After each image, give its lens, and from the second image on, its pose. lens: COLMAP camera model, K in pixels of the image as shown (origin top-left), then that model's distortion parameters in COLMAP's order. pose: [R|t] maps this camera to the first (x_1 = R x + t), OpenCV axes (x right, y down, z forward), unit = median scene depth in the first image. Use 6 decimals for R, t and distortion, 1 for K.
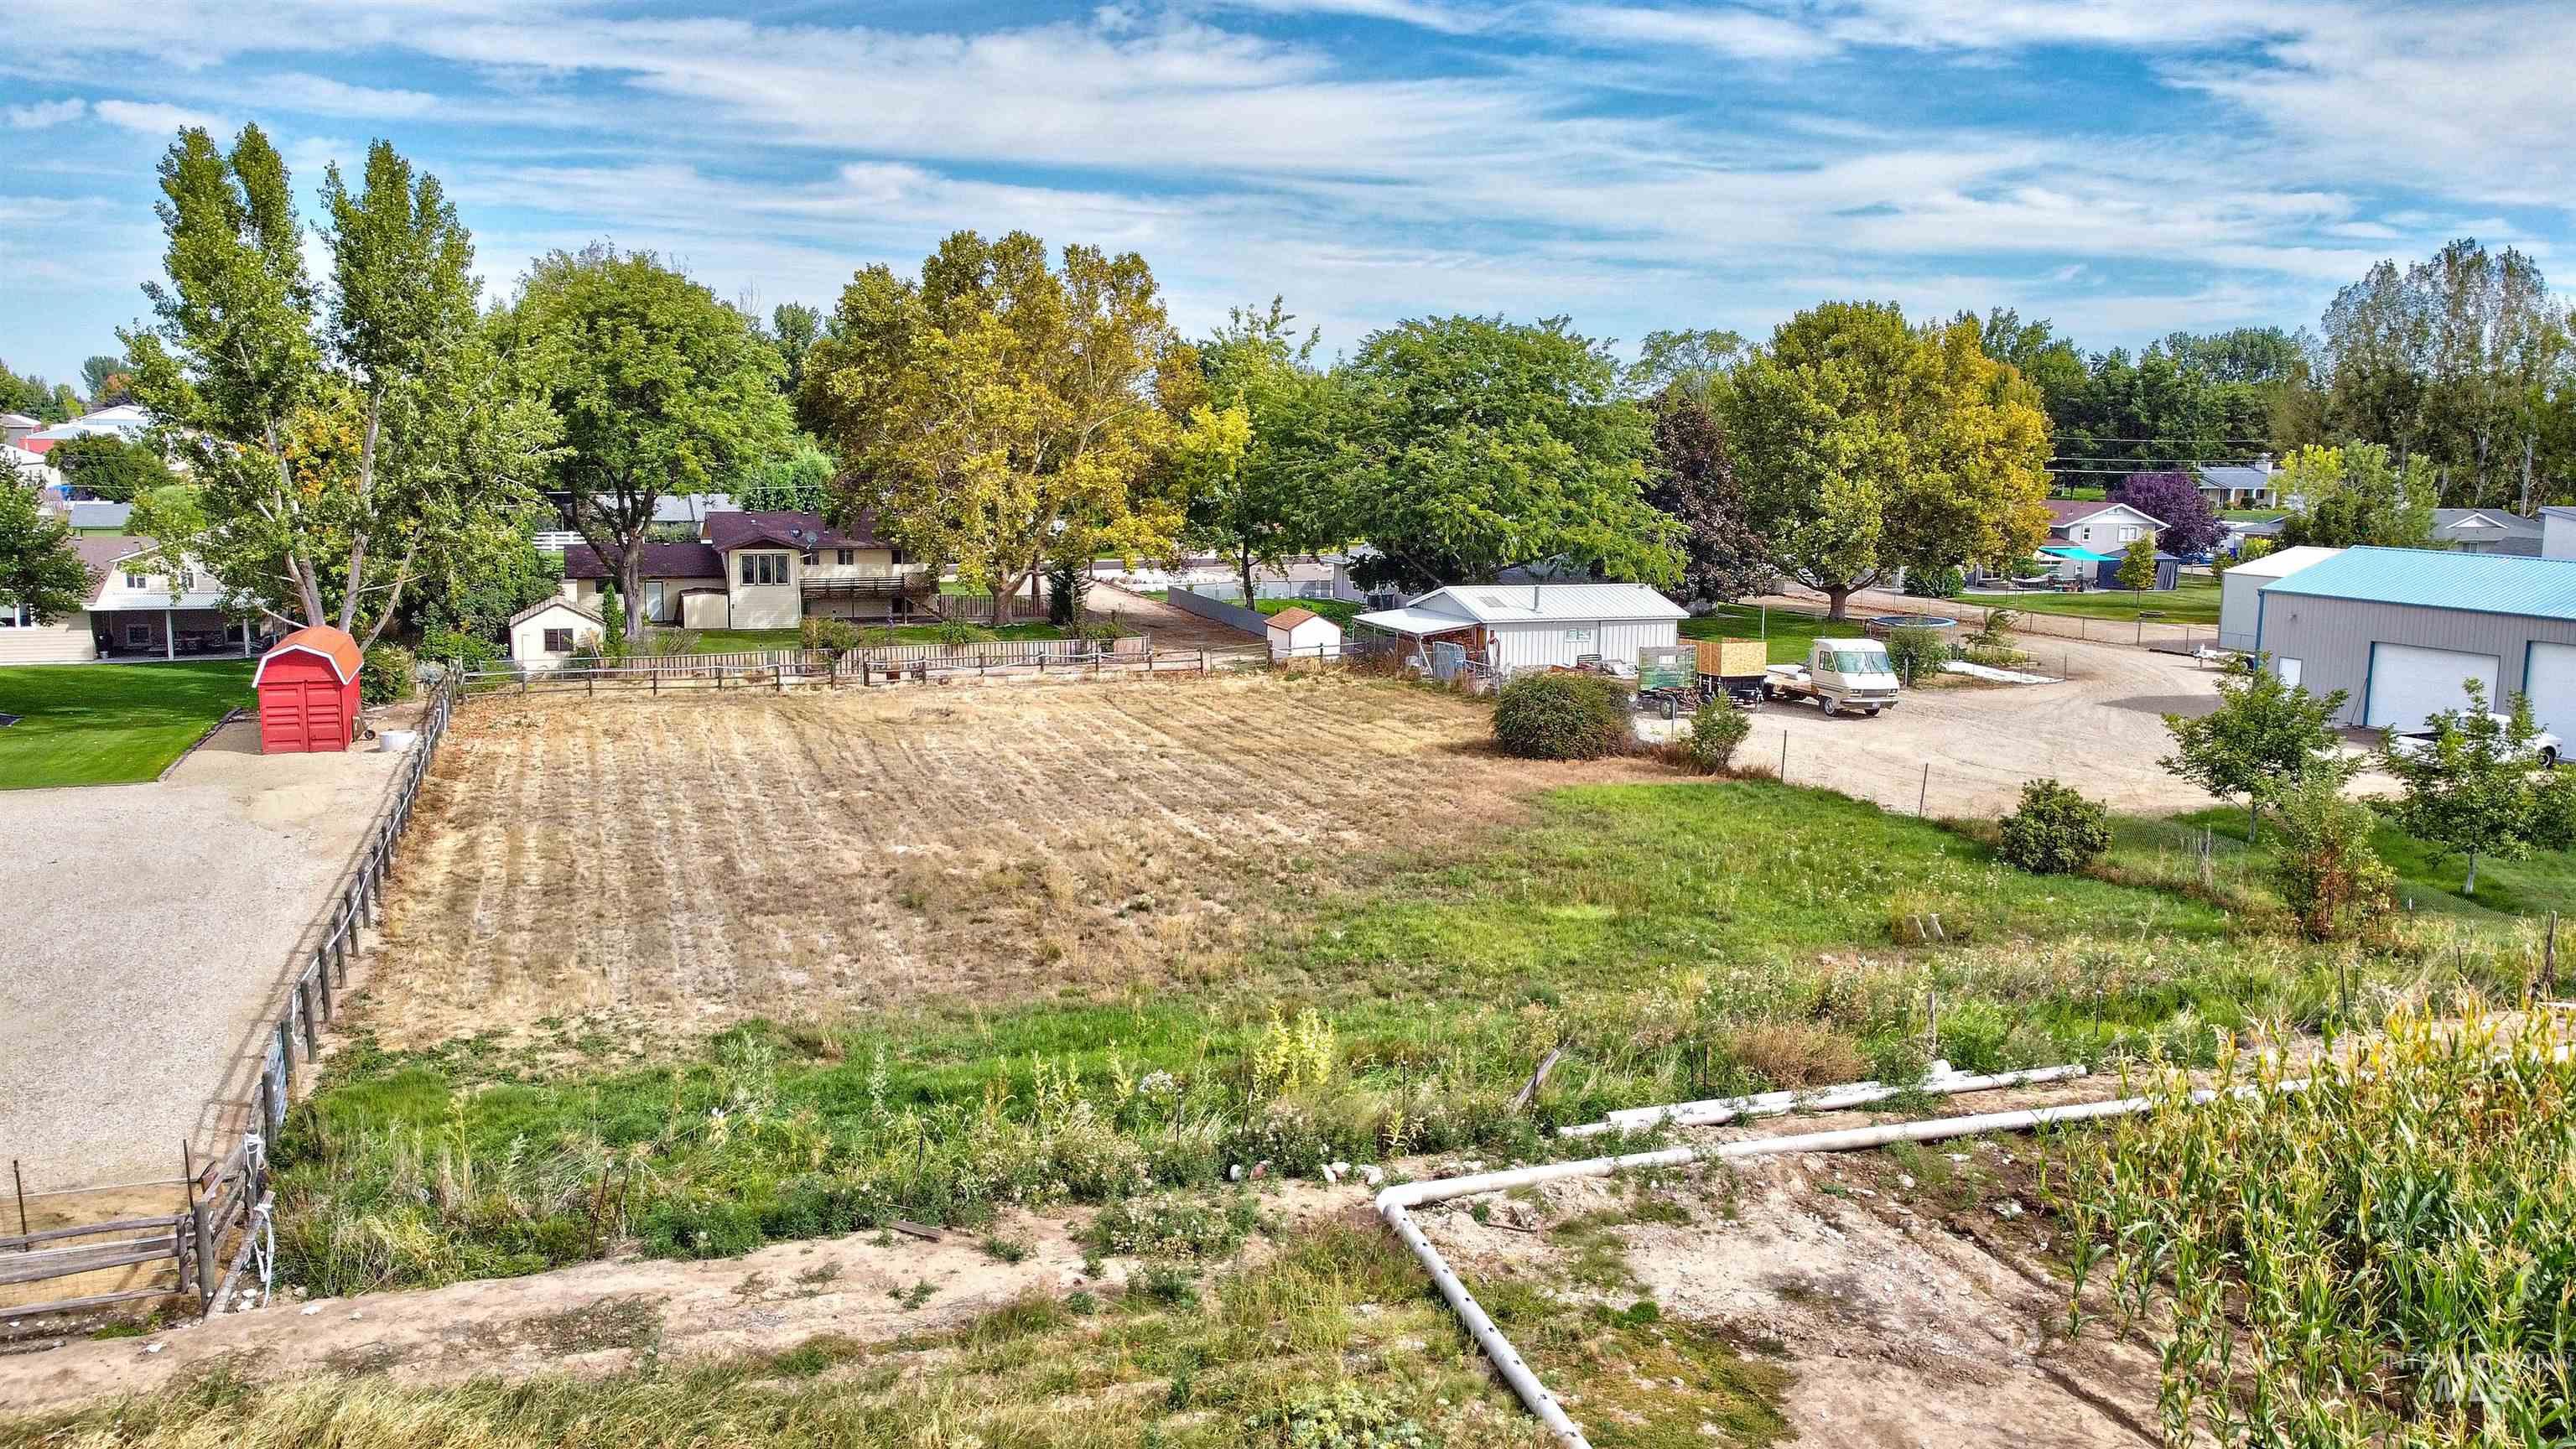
lens RADIAL K [[1953.4, 0, 1288.0], [0, 1953.4, 724.5], [0, 0, 1]] dist [0.003958, -0.006693]
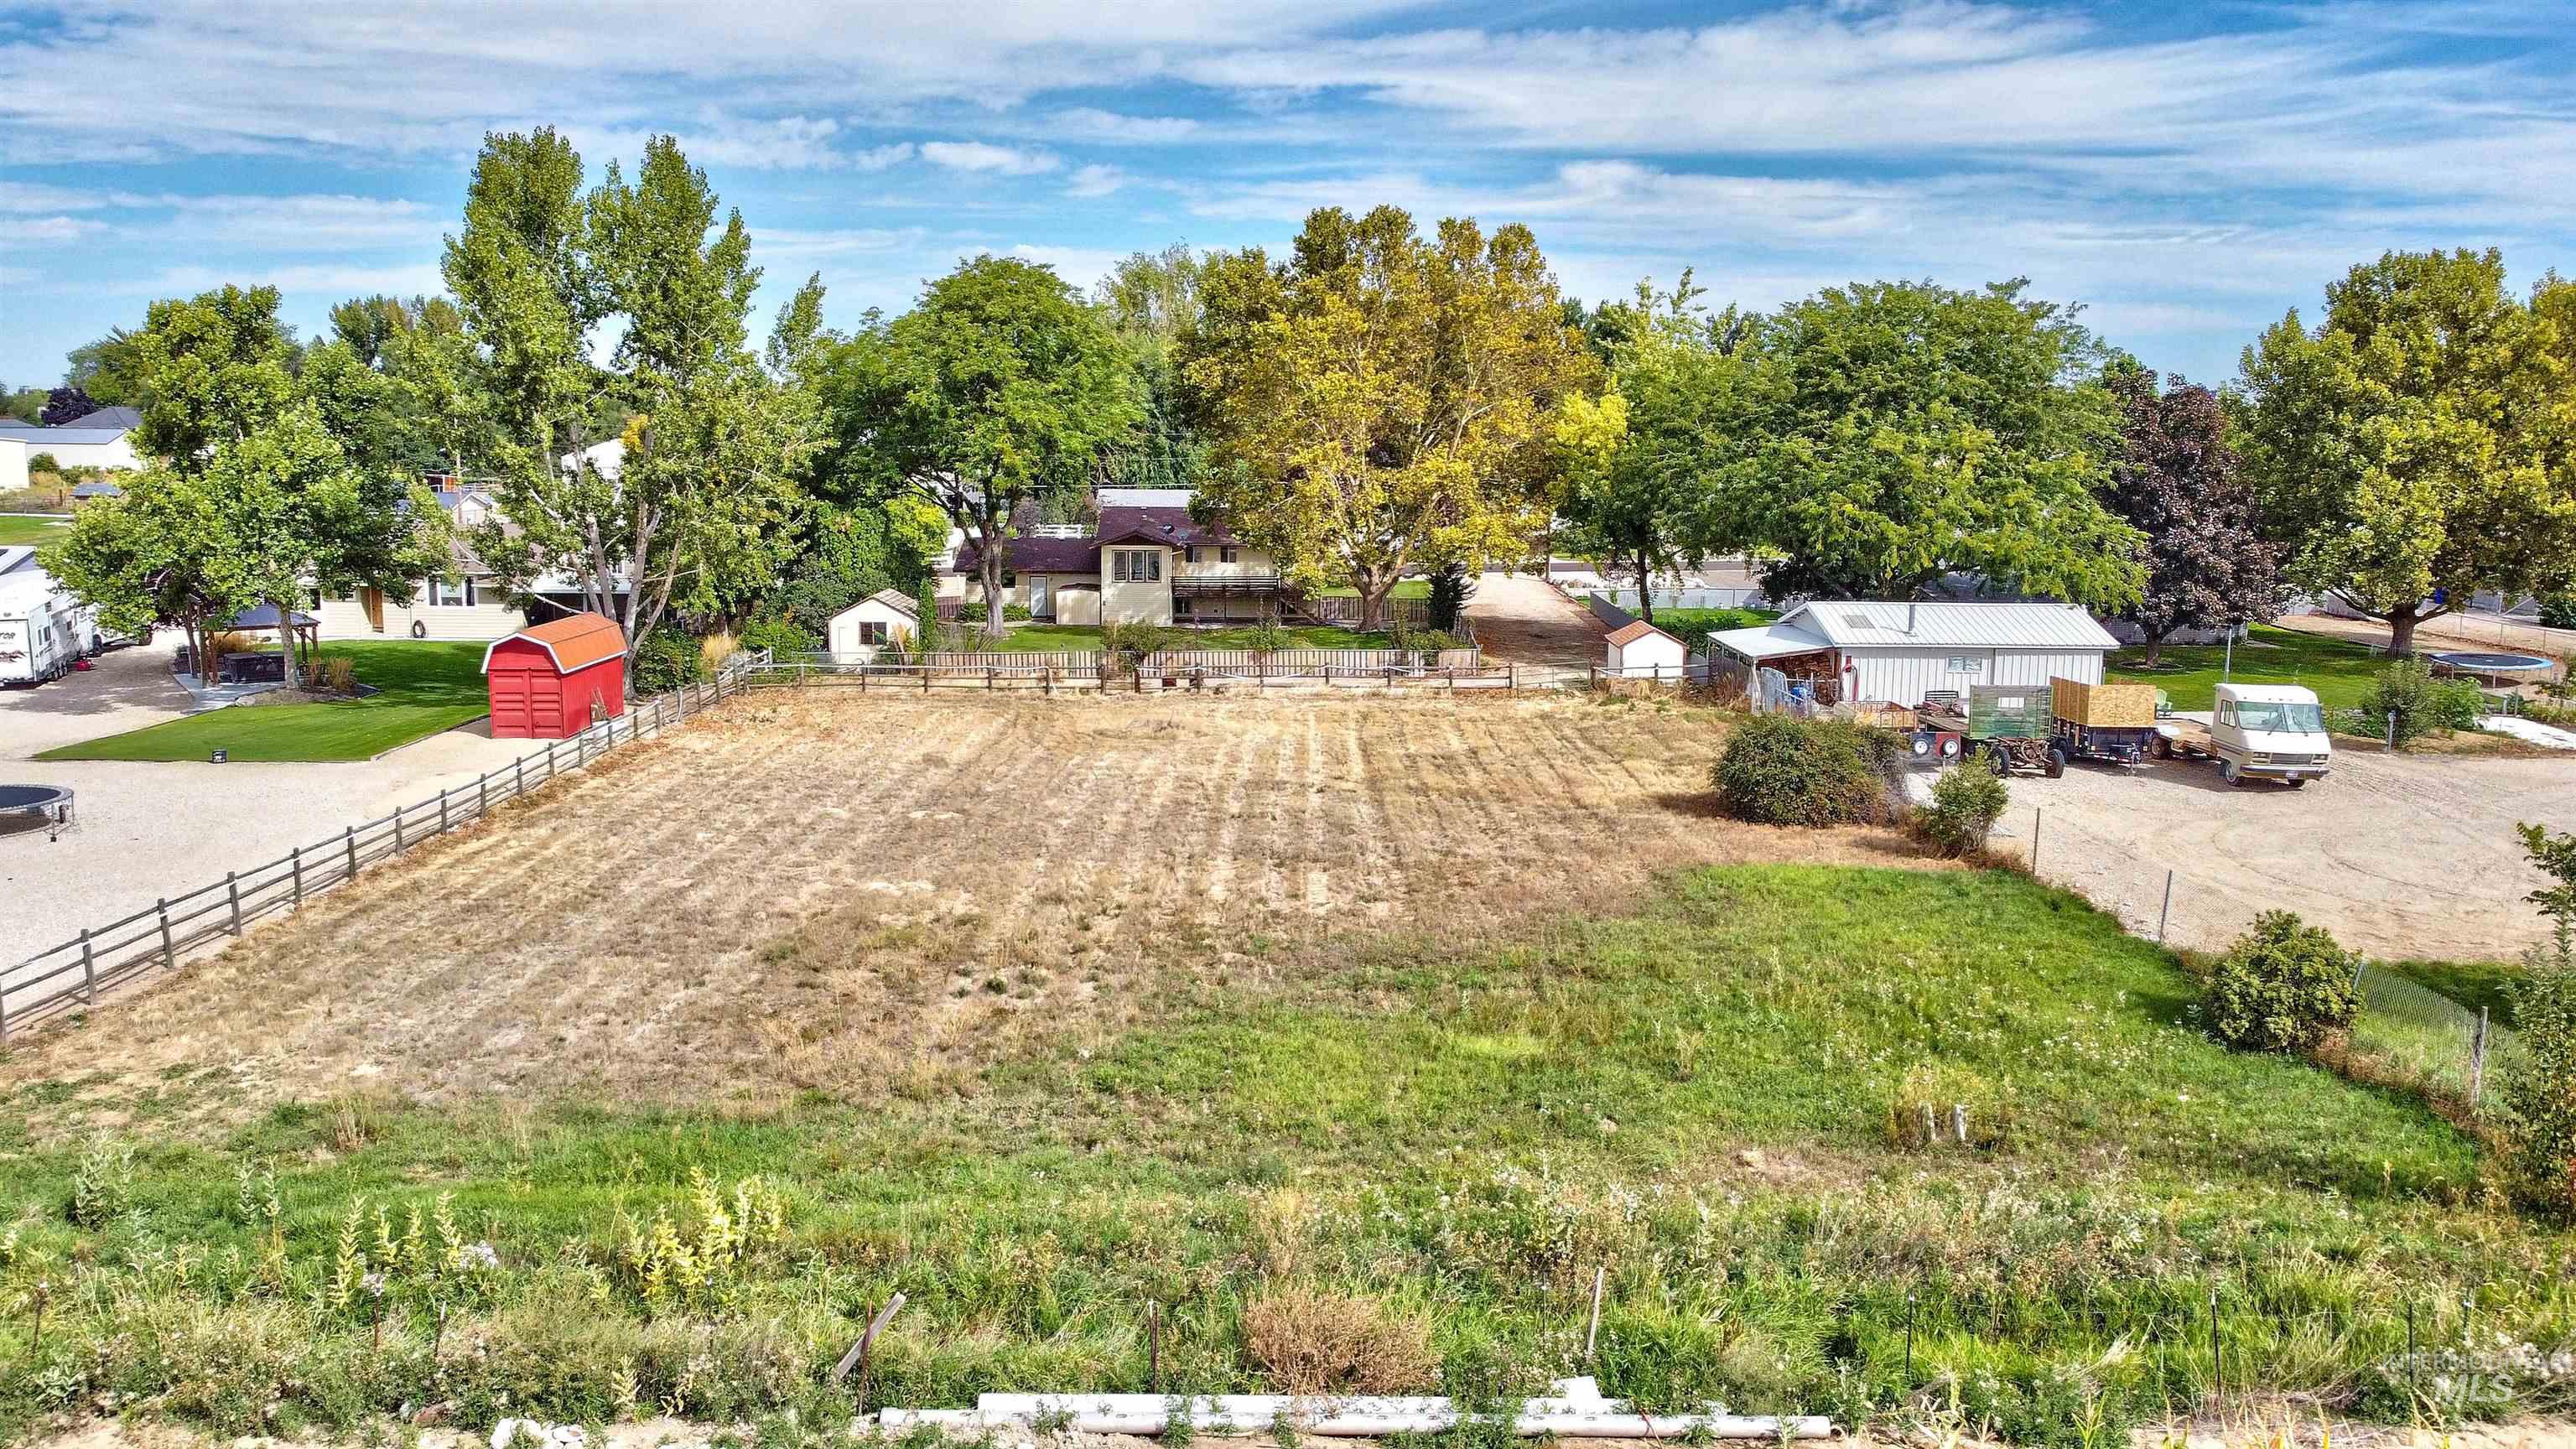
lens RADIAL K [[1953.4, 0, 1288.0], [0, 1953.4, 724.5], [0, 0, 1]] dist [0.003958, -0.006693]
pose [[0.938431, 0.046372, -0.342339, 0.159610], [-0.045686, 0.998905, 0.010072, -0.015713], [0.342431, 0.006189, 0.939522, 0.127489]]
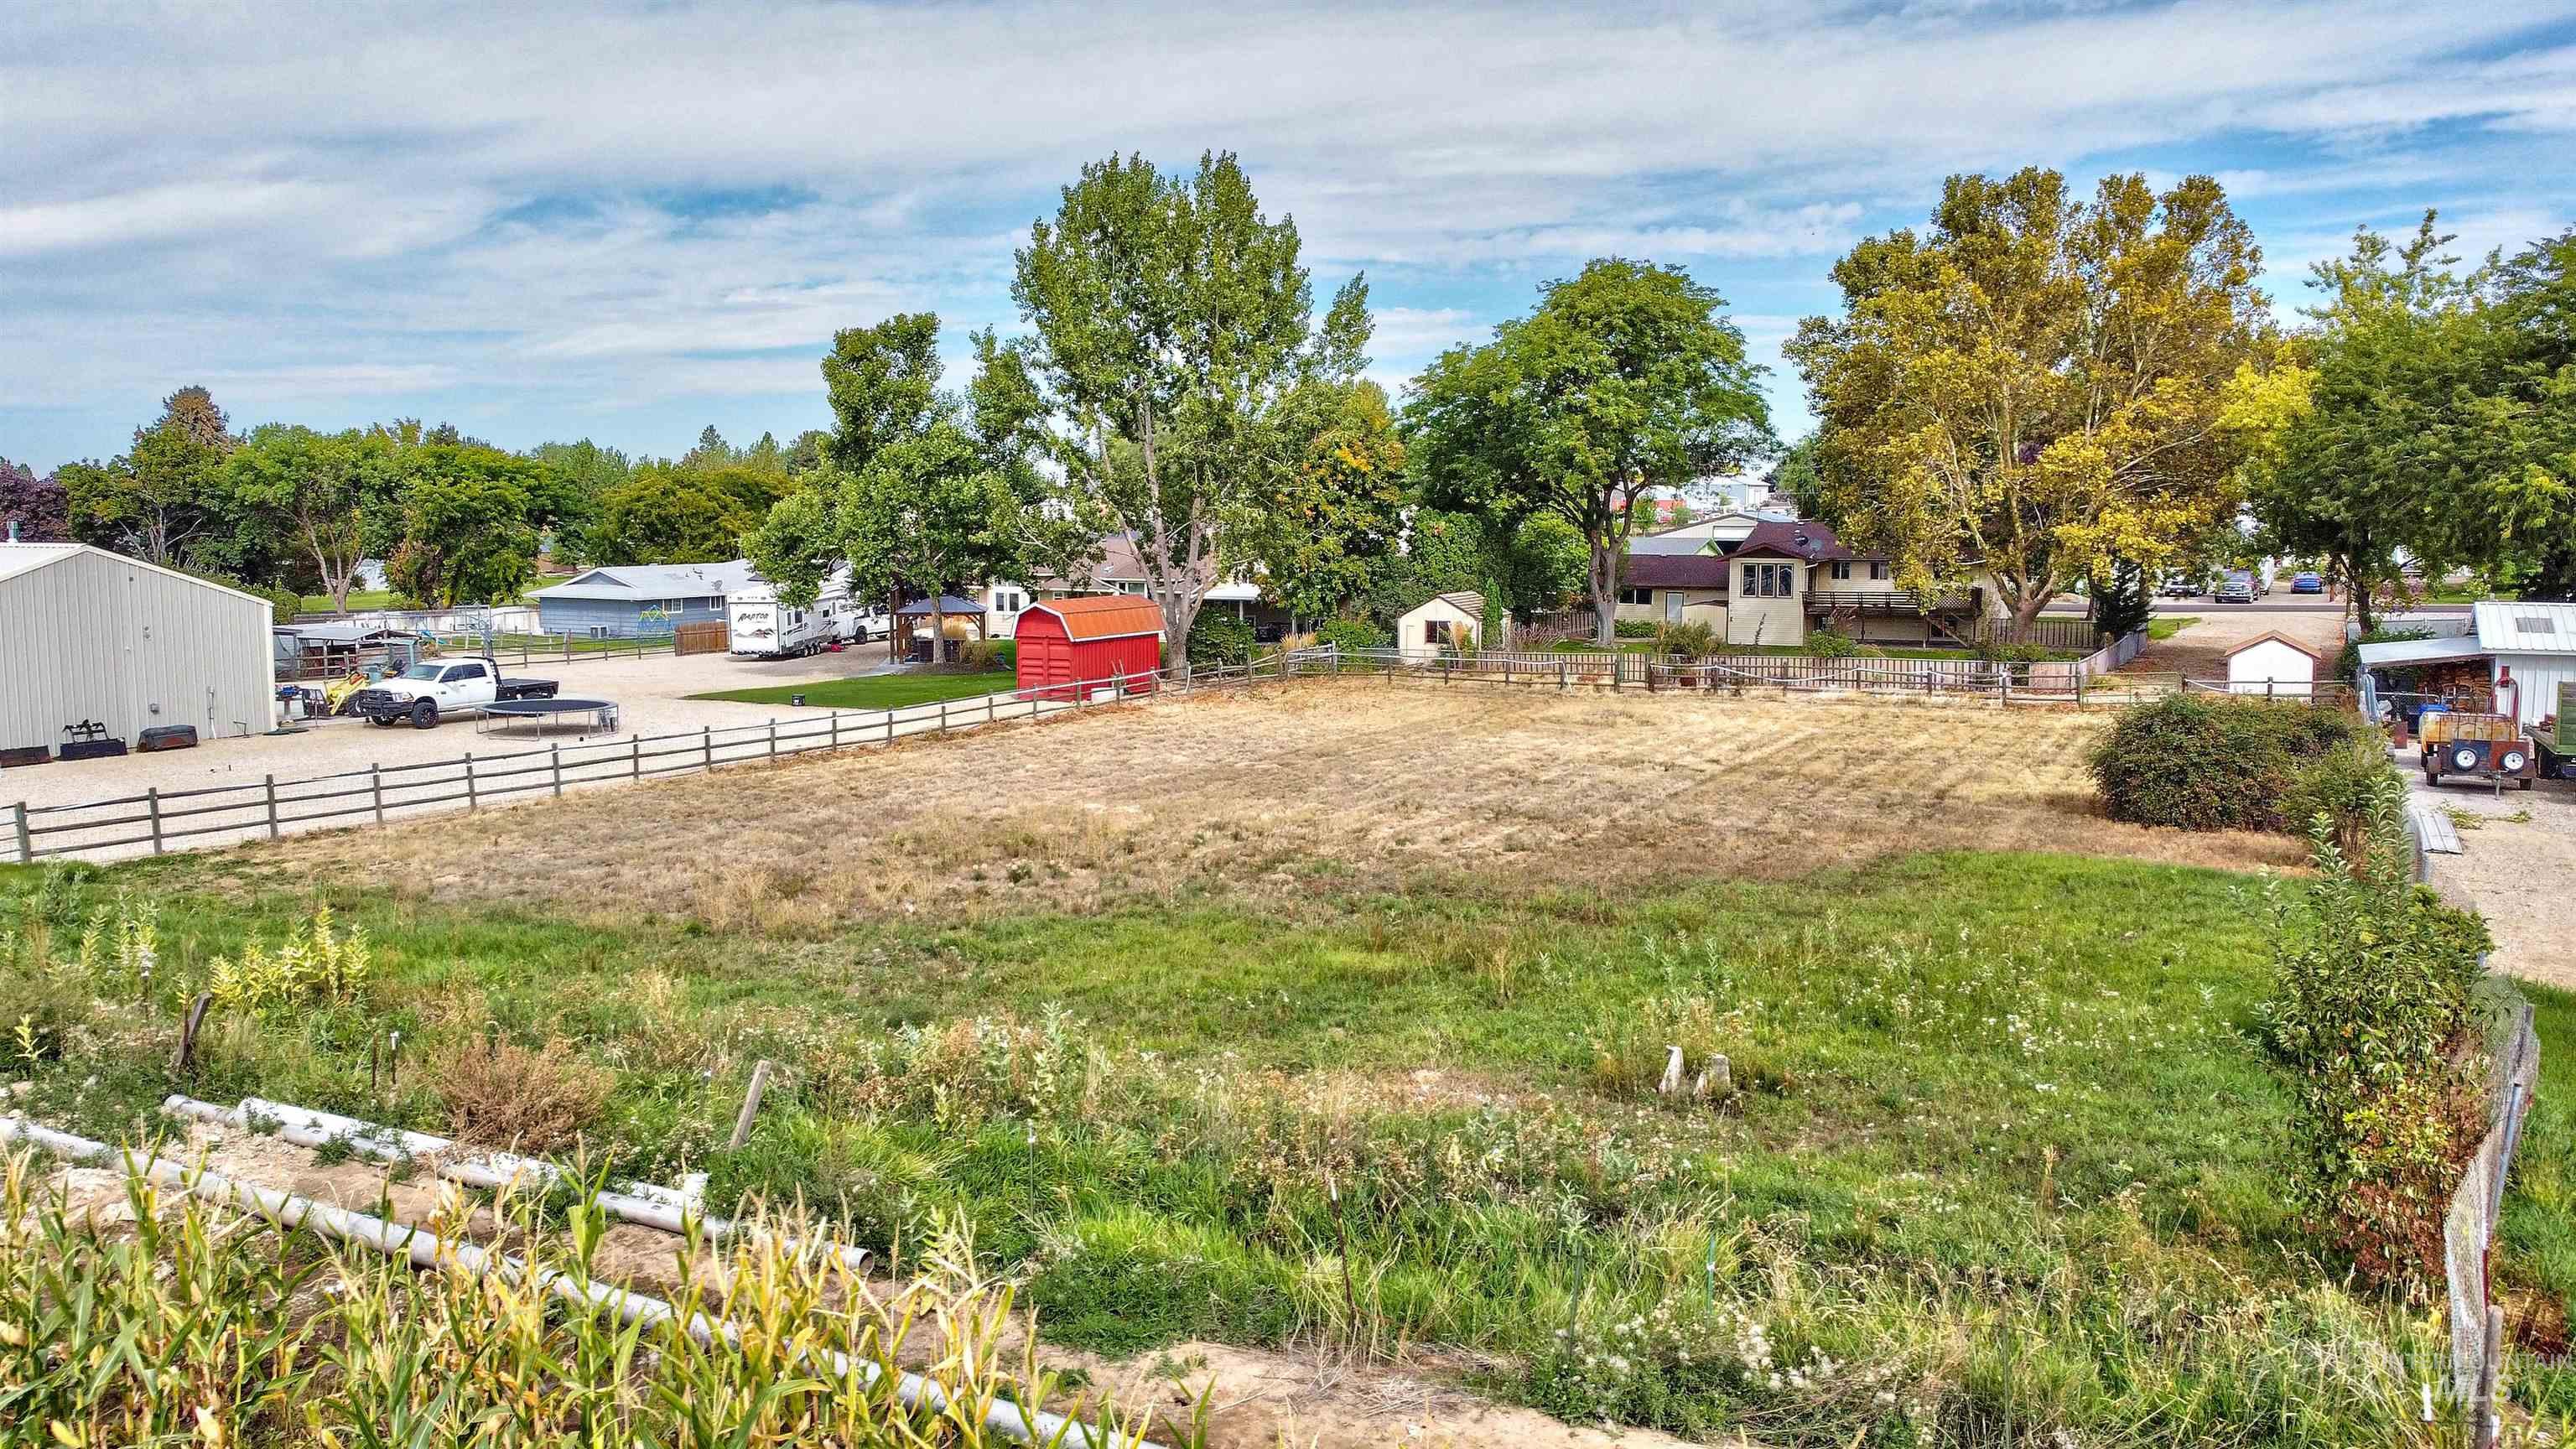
lens RADIAL K [[1996.8, 0, 1283.6], [0, 1996.8, 657.7], [0, 0, 1]] dist [0.005448, -0.000141]
pose [[0.660825, 0.041548, -0.749389, 0.316019], [-0.098851, 0.994587, -0.032026, 0.009118], [0.744002, 0.095241, 0.661355, 0.256736]]
